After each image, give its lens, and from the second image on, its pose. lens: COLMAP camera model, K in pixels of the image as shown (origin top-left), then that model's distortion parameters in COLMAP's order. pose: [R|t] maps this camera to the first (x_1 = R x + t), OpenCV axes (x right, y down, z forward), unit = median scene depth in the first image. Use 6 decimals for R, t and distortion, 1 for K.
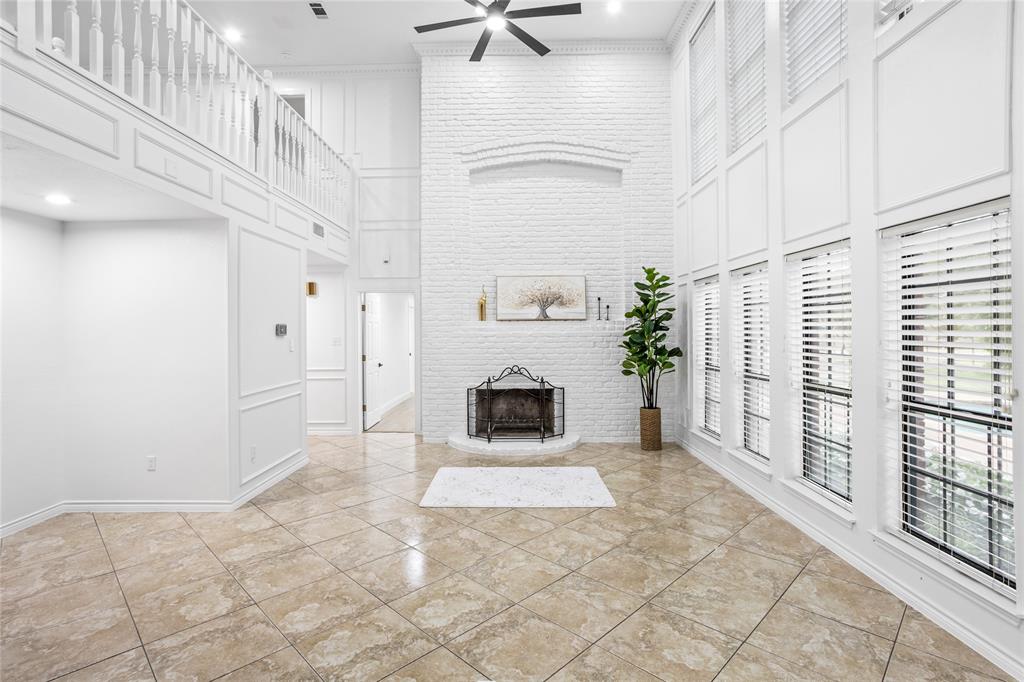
lens RADIAL K [[516.4, 0, 523.2], [0, 516.4, 331.4], [0, 0, 1]] dist [-0.060418, 0.037432]
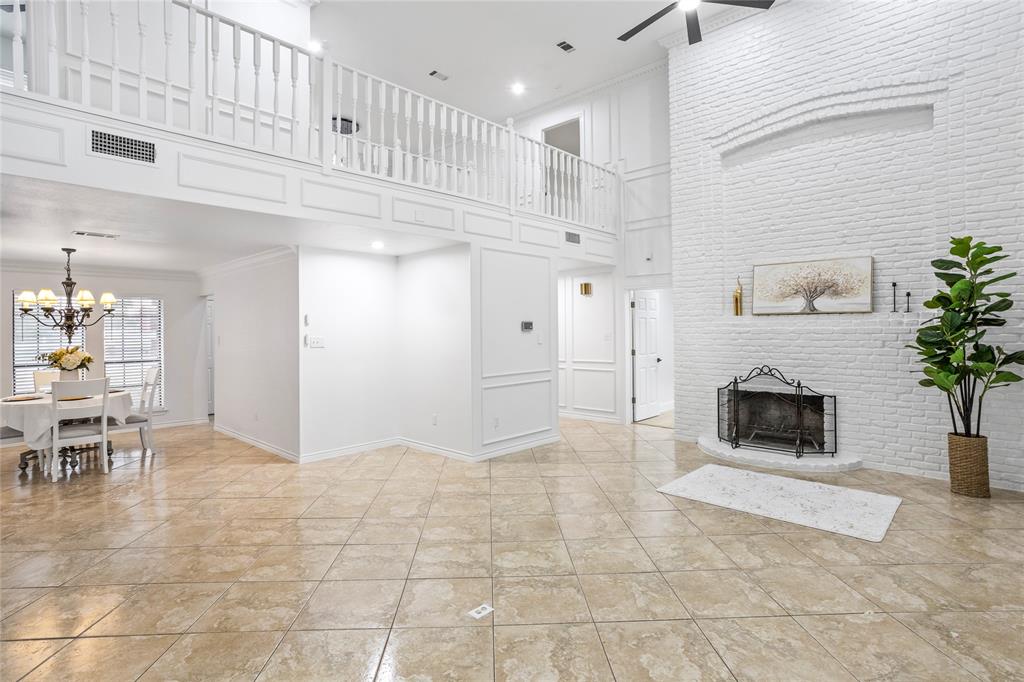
lens RADIAL K [[528.0, 0, 481.4], [0, 528.0, 333.3], [0, 0, 1]] dist [-0.060450, 0.038769]
pose [[0.705434, 0.006634, -0.708745, 0.262250], [0.001728, 0.999937, 0.011079, -0.000325], [0.708774, -0.009040, 0.705378, 0.025891]]
